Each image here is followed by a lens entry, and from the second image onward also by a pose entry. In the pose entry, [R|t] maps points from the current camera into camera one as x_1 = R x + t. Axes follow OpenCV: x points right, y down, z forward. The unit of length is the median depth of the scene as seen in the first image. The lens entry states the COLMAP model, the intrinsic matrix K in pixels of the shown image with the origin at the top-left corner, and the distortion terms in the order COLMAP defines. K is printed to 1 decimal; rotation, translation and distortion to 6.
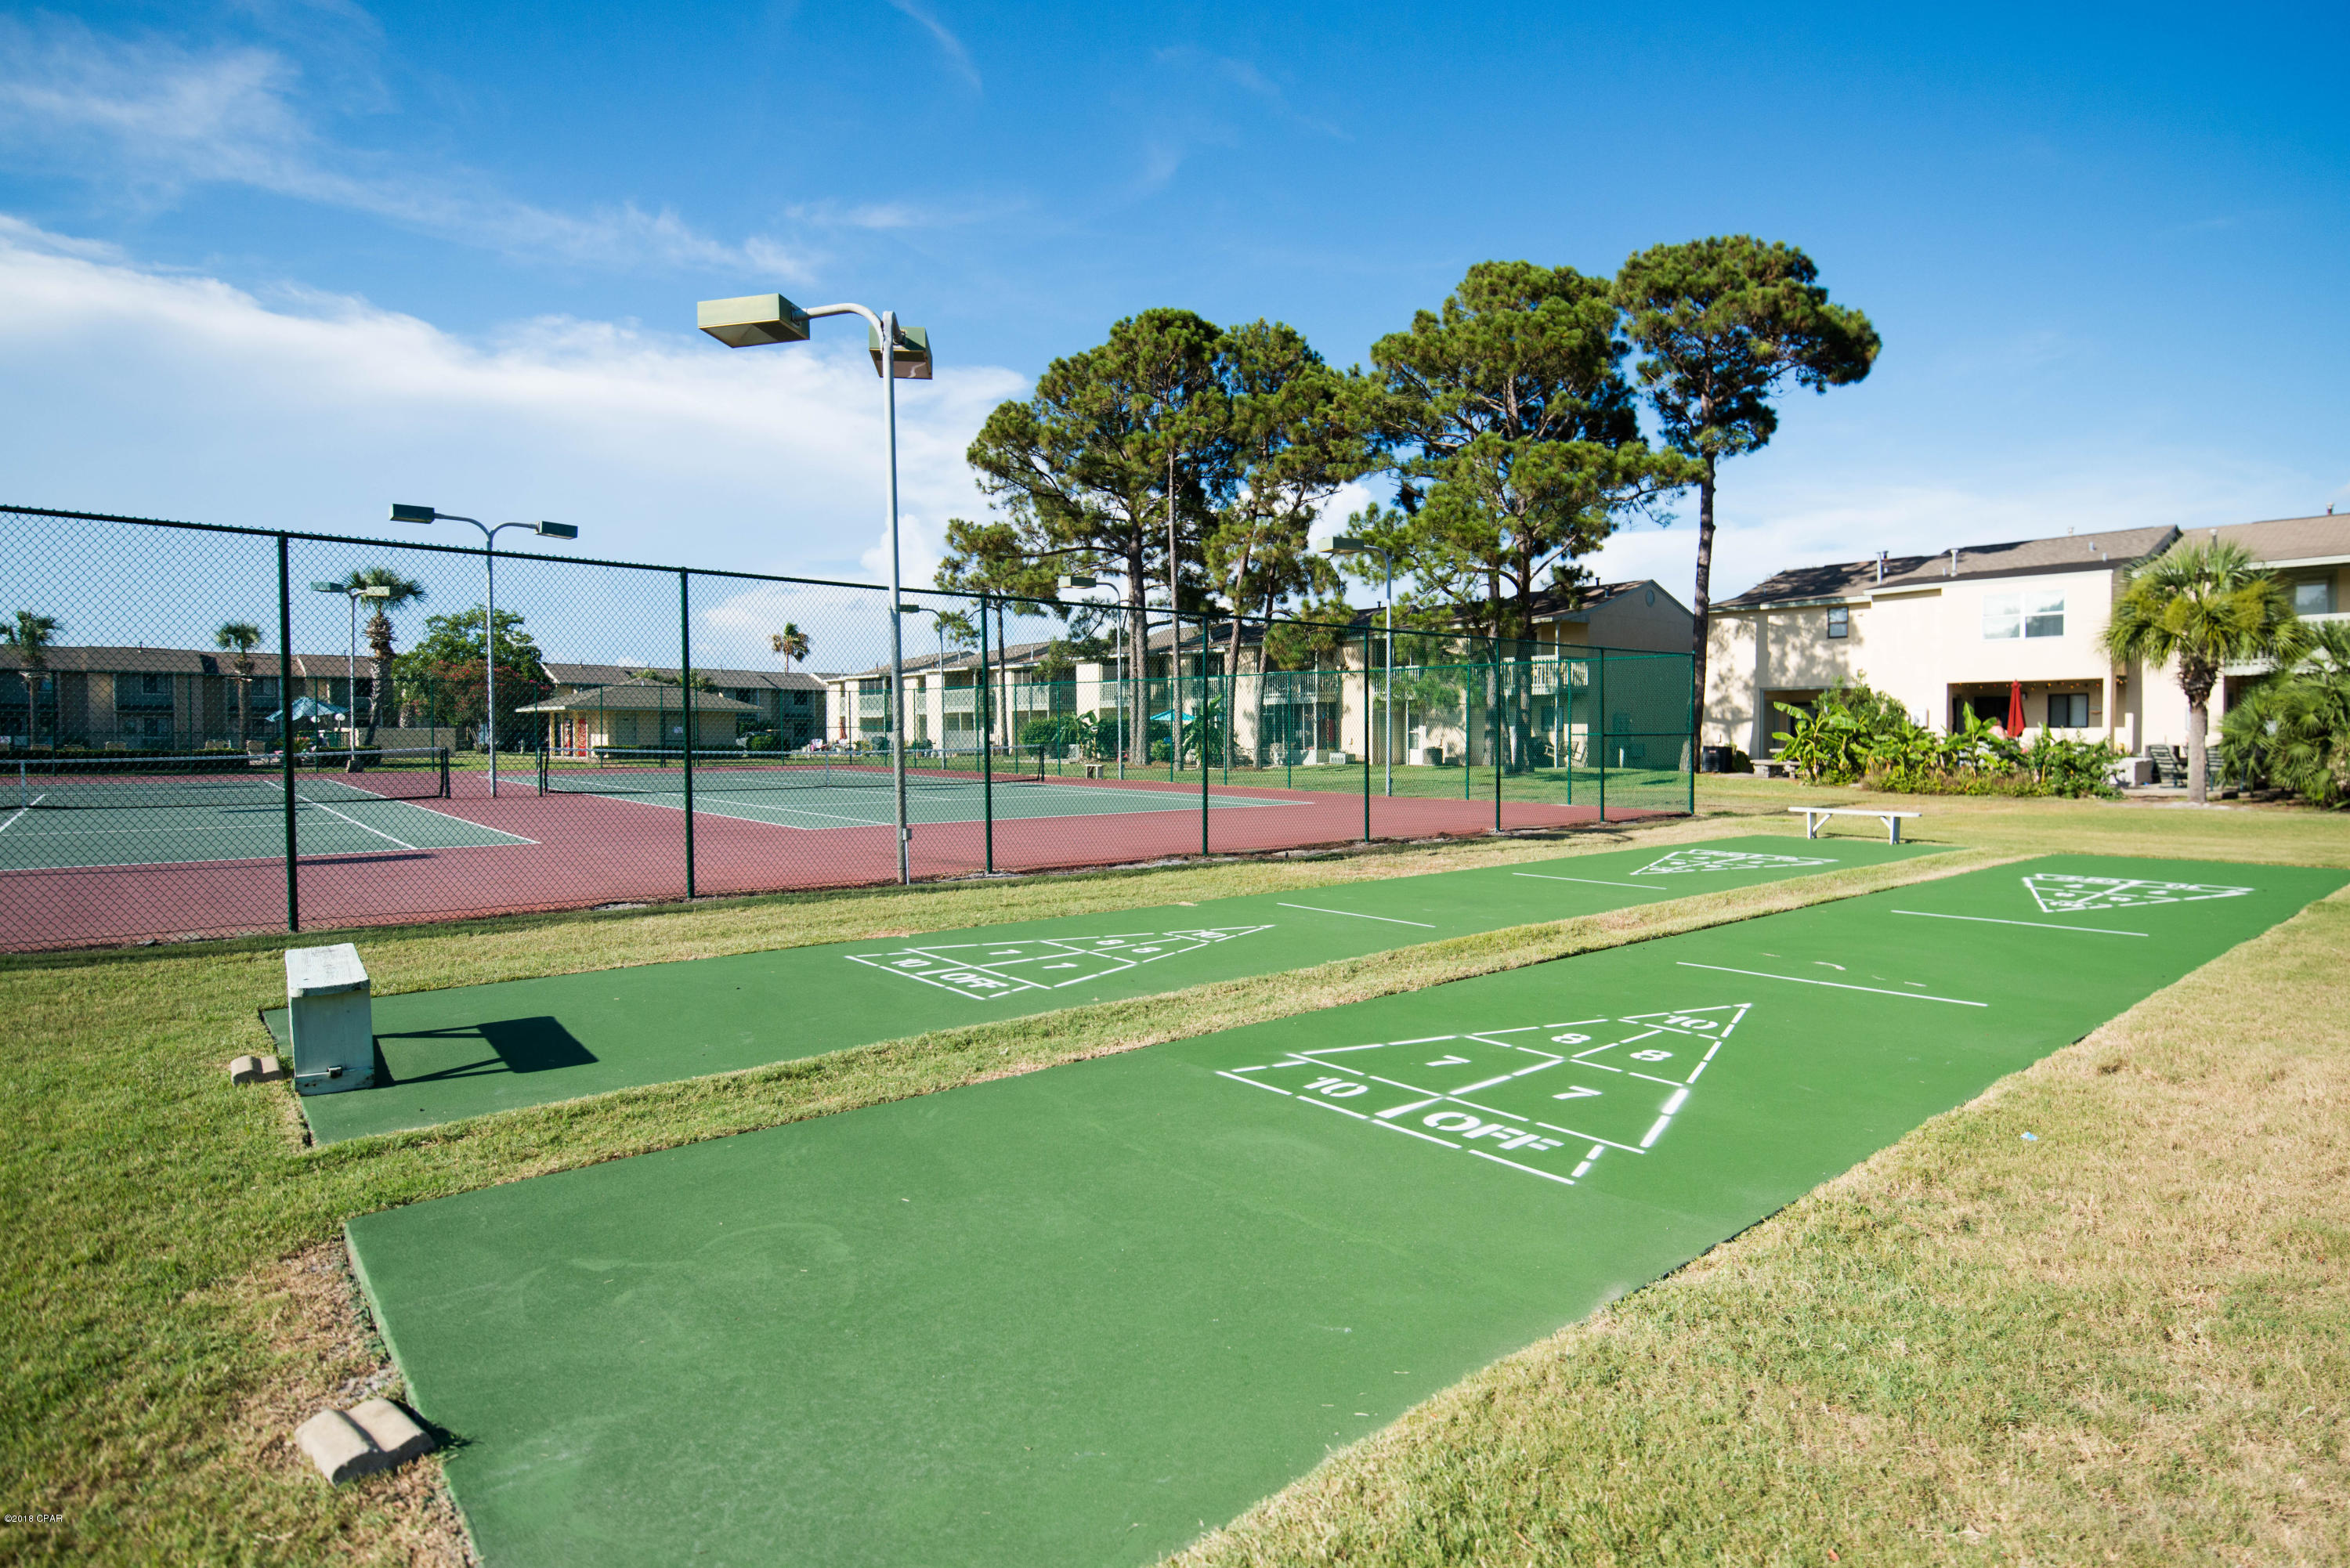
lens RADIAL K [[1225.4, 0, 1175.0], [0, 1225.4, 784.0], [0, 0, 1]] dist [0.009298, -0.010785]
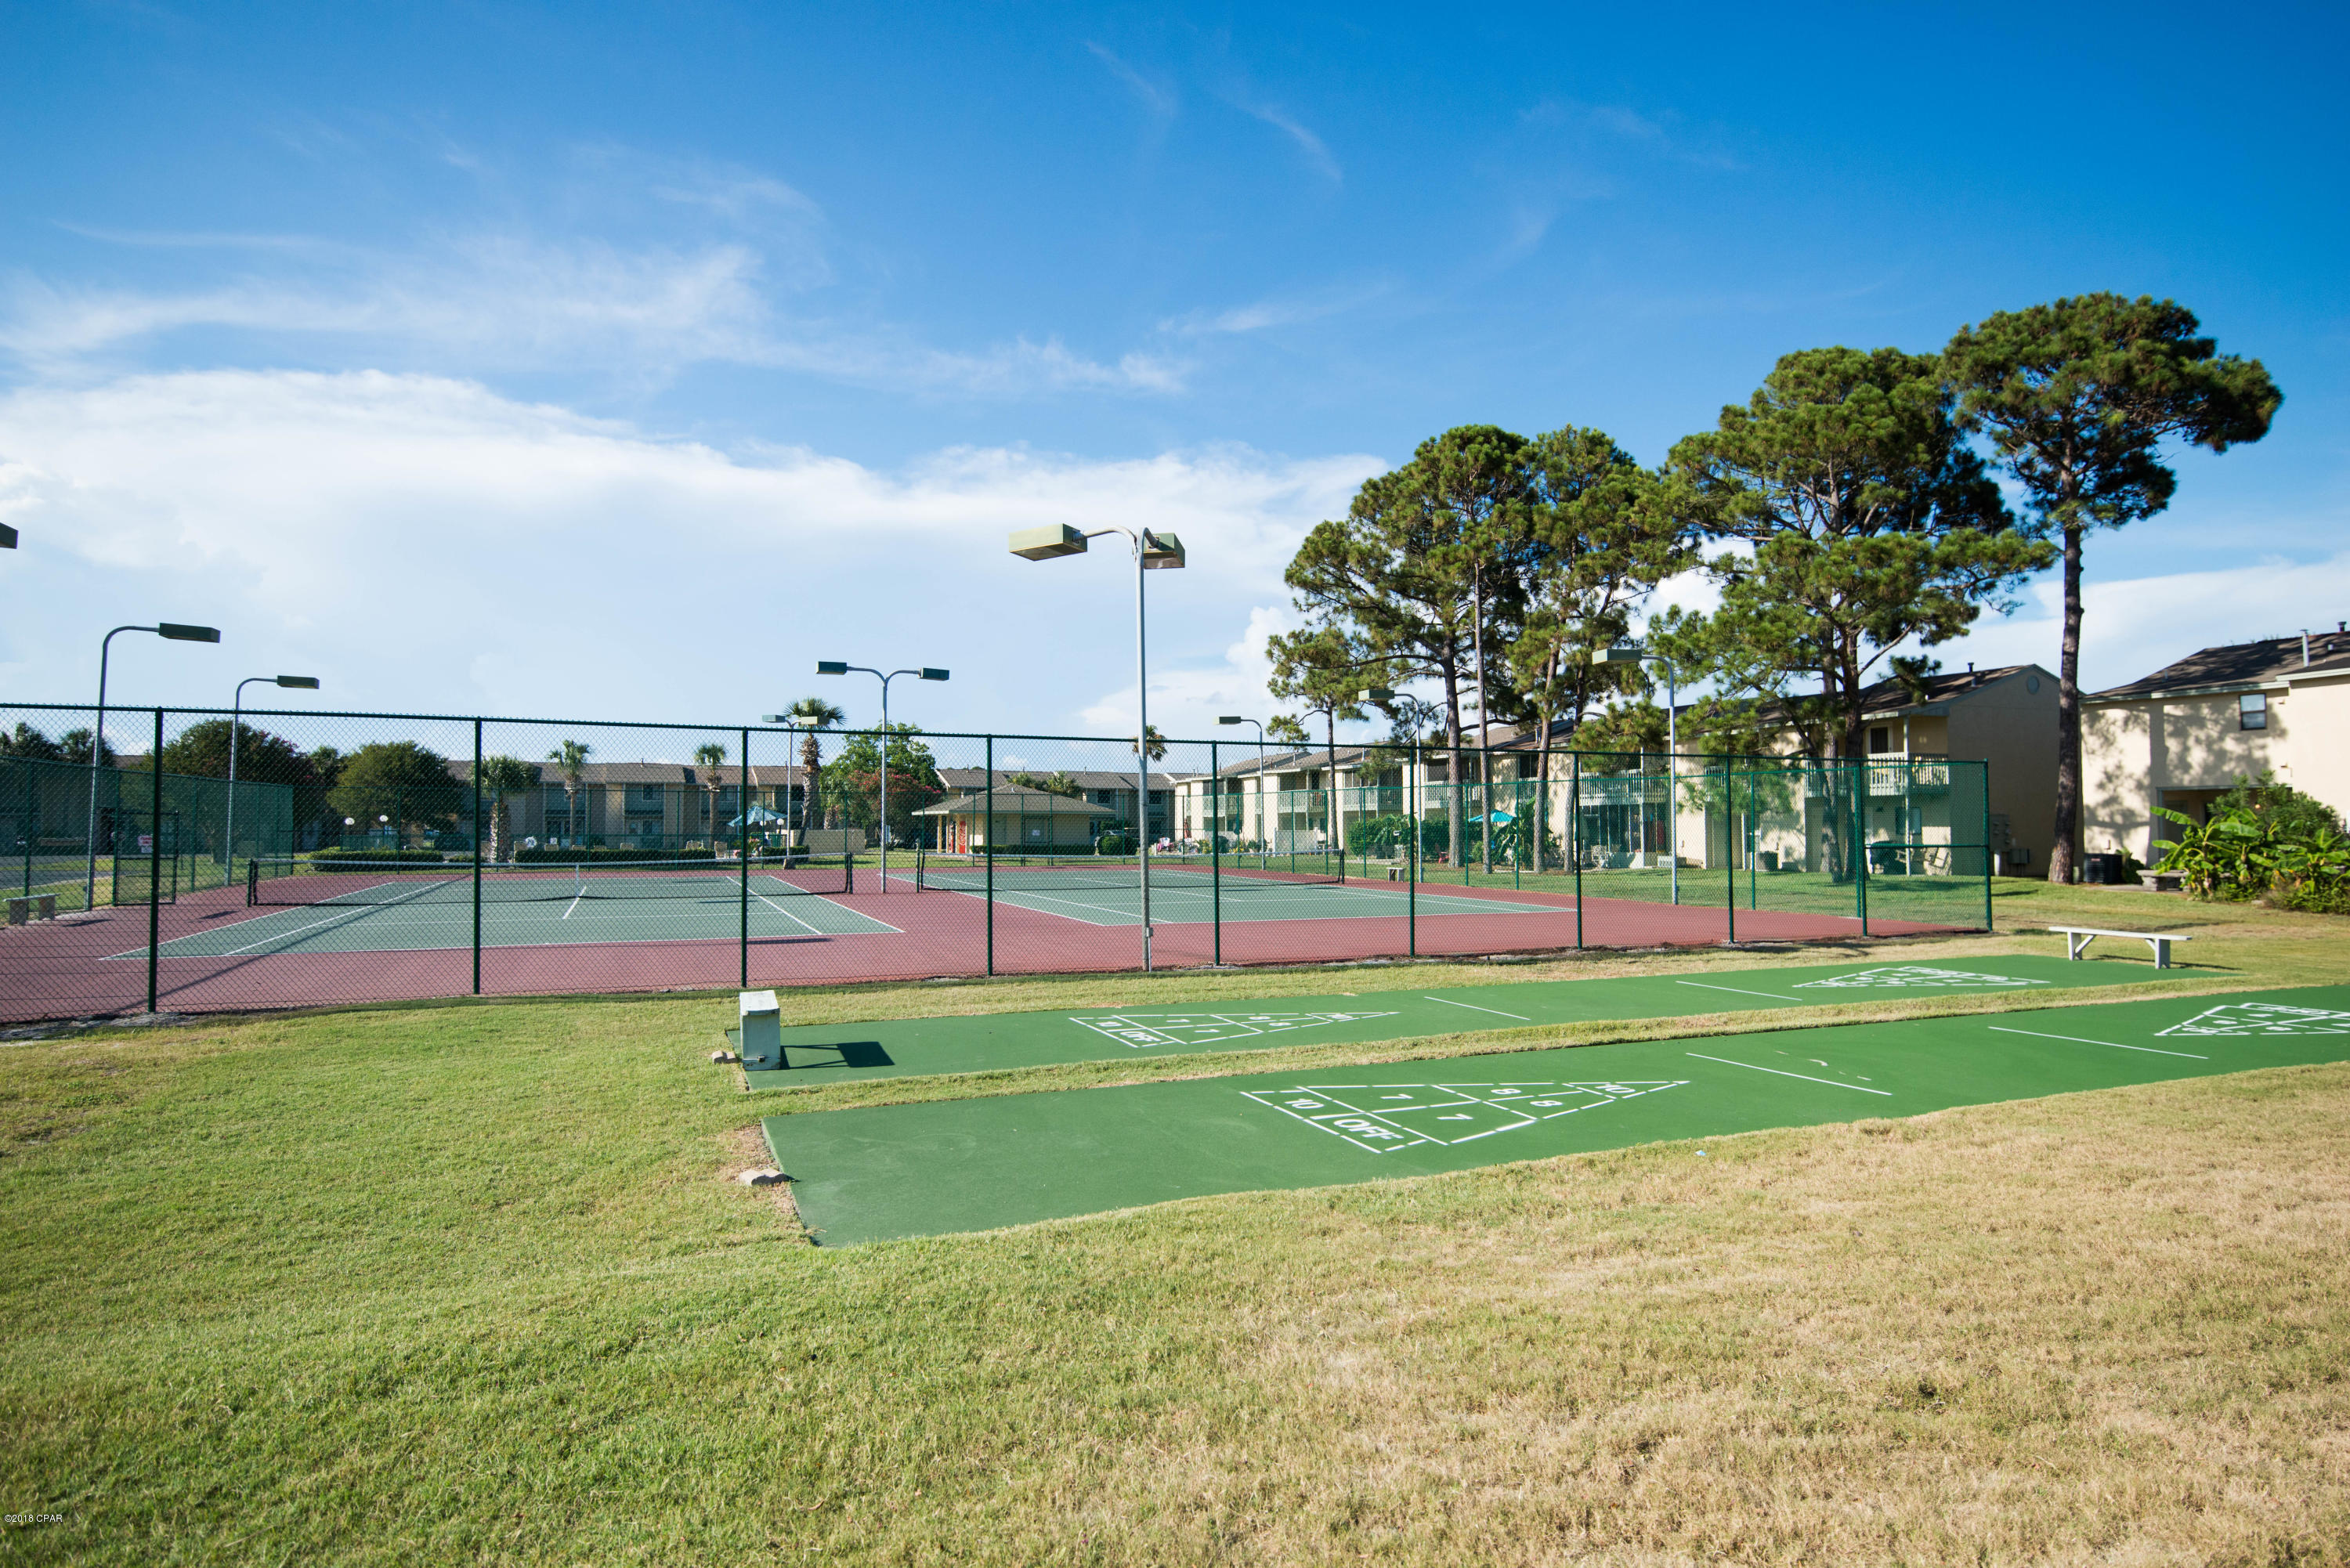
lens RADIAL K [[1547.8, 0, 1175.0], [0, 1547.8, 784.0], [0, 0, 1]] dist [0.028146, -0.002435]
pose [[0.938162, -0.009021, -0.346079, 0.208016], [-0.009067, 0.998677, -0.050610, -0.018079], [0.346078, 0.050618, 0.936839, -0.290213]]
